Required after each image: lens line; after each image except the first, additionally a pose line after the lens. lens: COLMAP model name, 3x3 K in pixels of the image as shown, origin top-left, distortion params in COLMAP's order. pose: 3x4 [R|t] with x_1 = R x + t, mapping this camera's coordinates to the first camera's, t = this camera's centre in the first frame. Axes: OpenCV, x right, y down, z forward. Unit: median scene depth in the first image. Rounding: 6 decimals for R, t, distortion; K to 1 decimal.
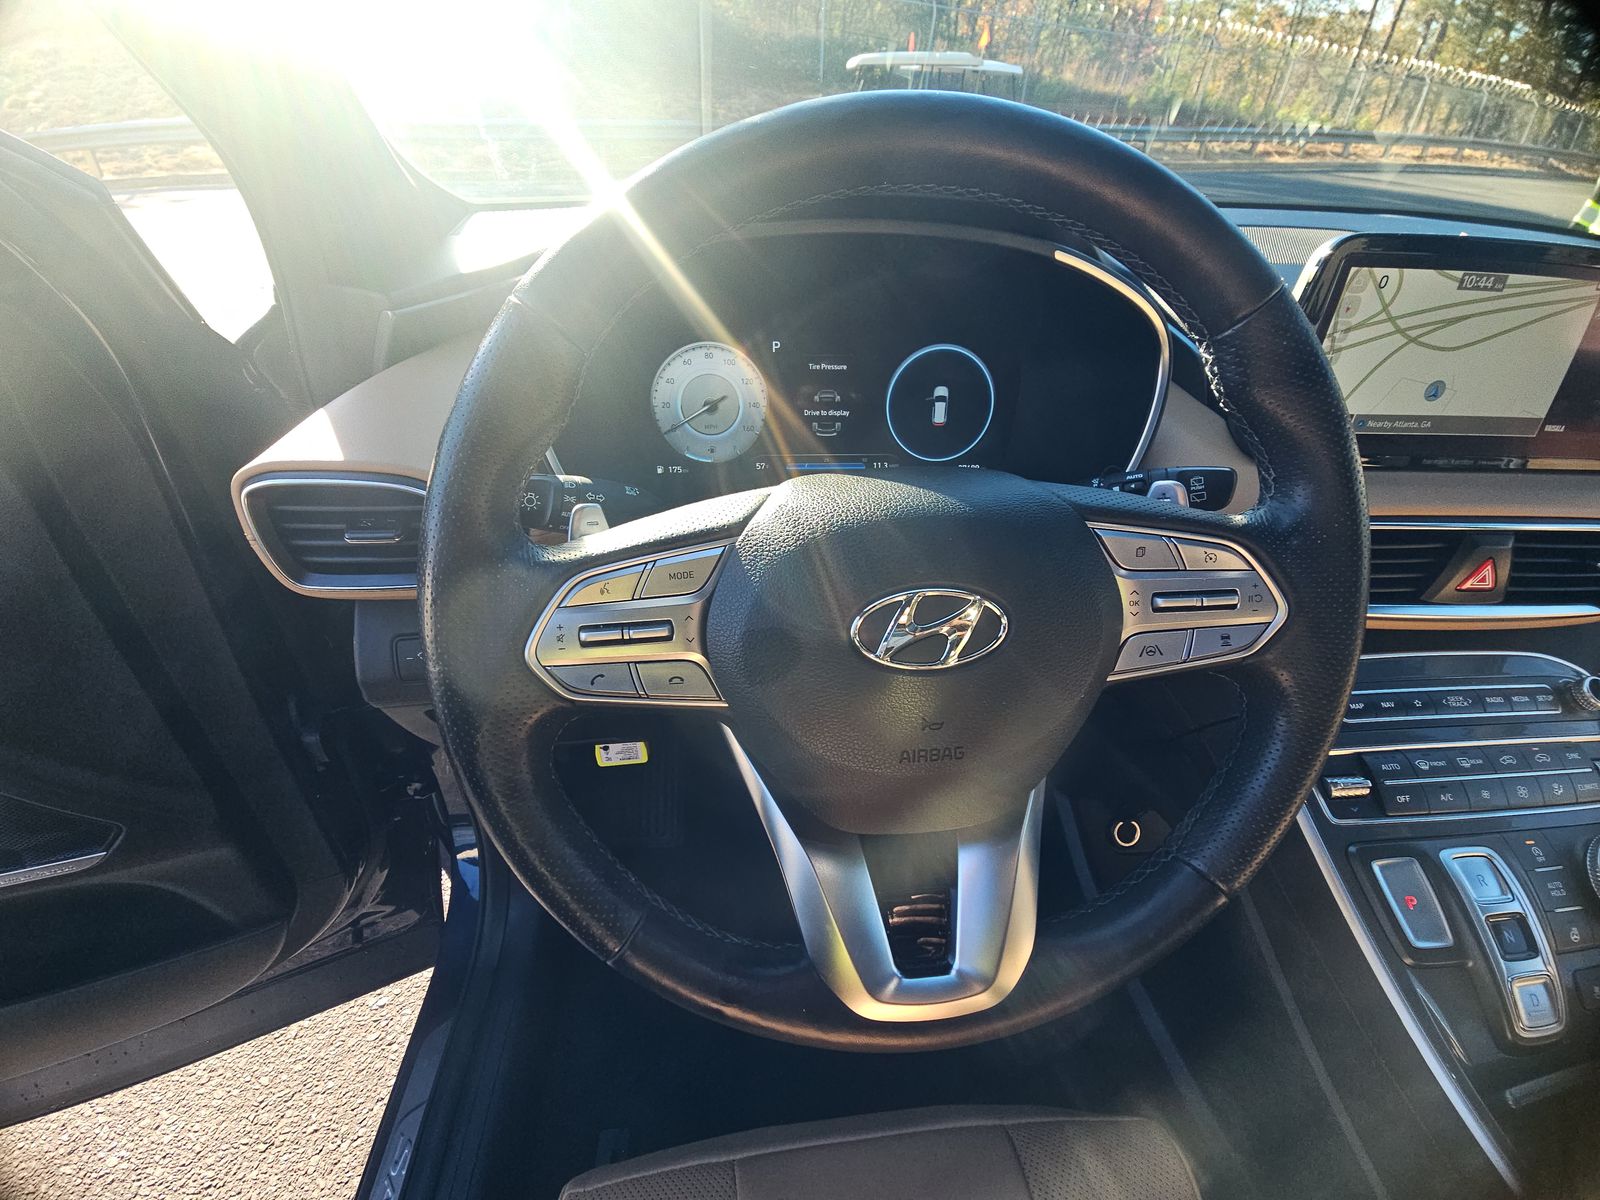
lens RADIAL K [[641.7, 0, 799.2], [0, 641.7, 656.3], [0, 0, 1]] dist [0.003780, -0.009171]
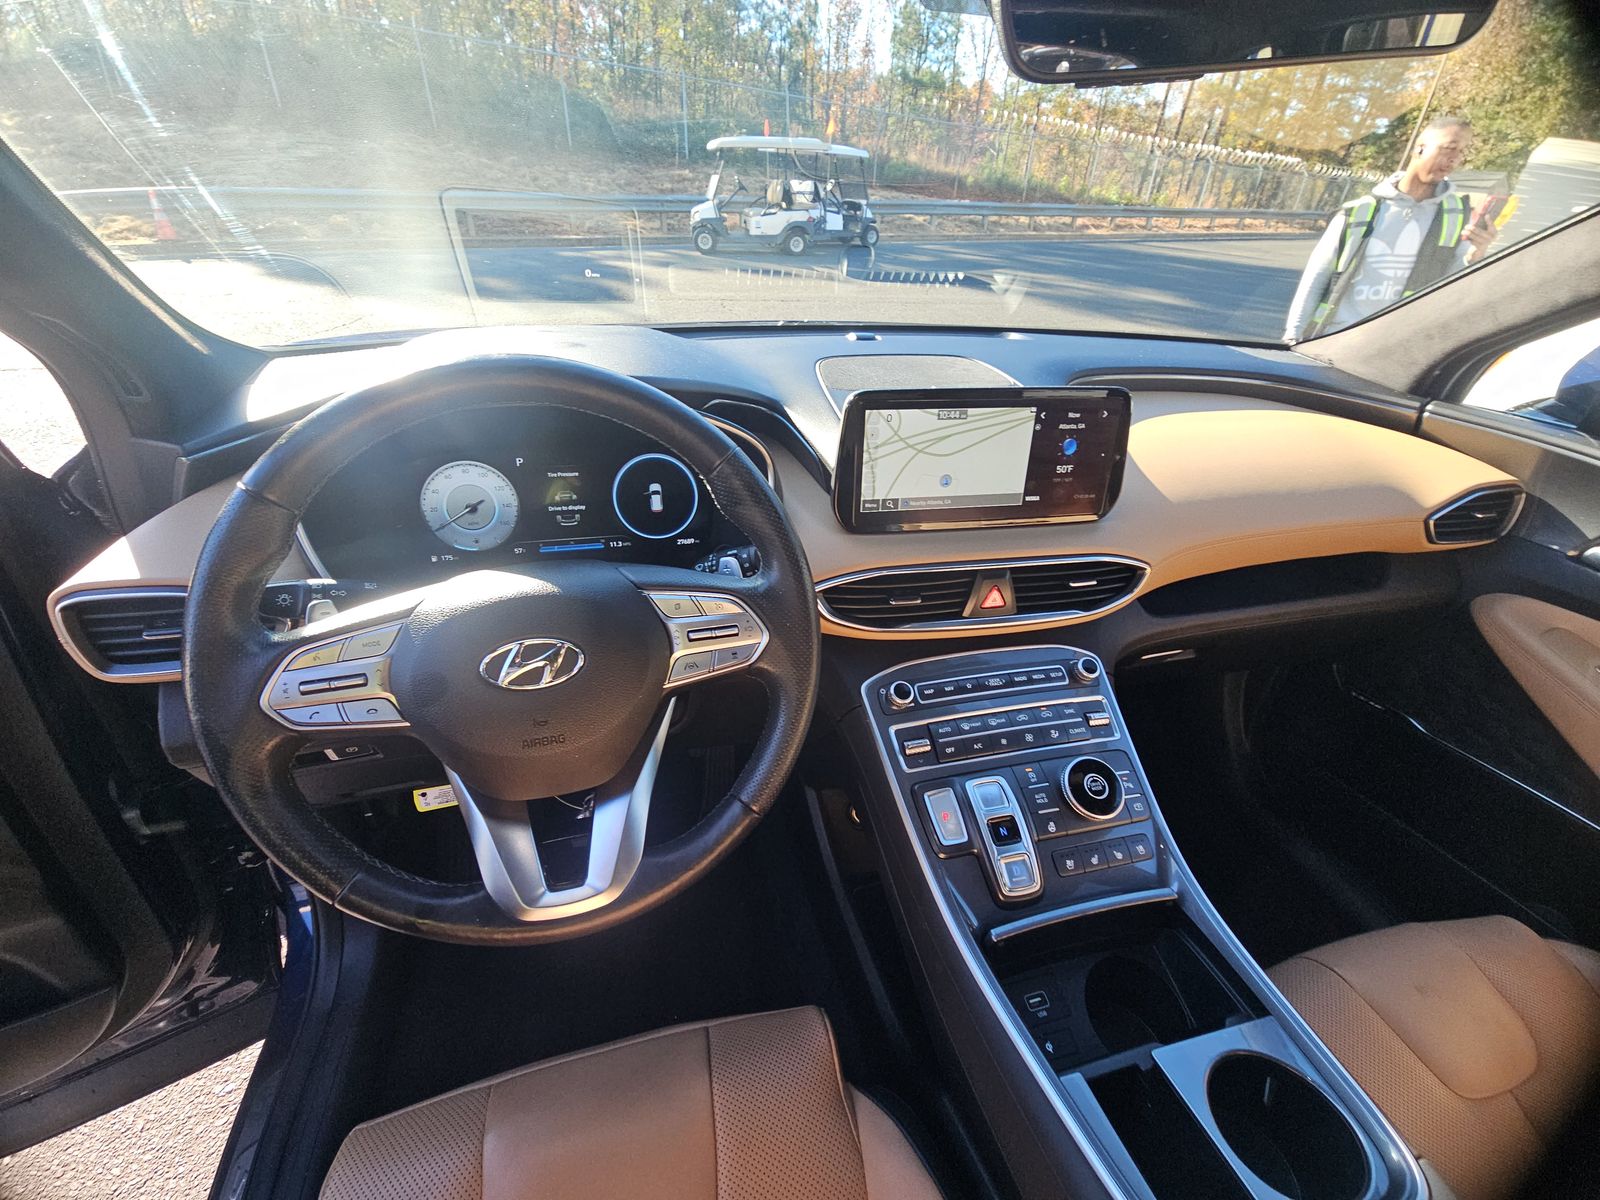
lens RADIAL K [[644.9, 0, 801.4], [0, 644.9, 648.1], [0, 0, 1]] dist [0.000626, -0.006116]
pose [[0.985986, -0.084482, 0.143852, 0.410895], [0.096134, 0.992458, -0.076061, 0.068609], [-0.136341, 0.088824, 0.986672, -0.460026]]
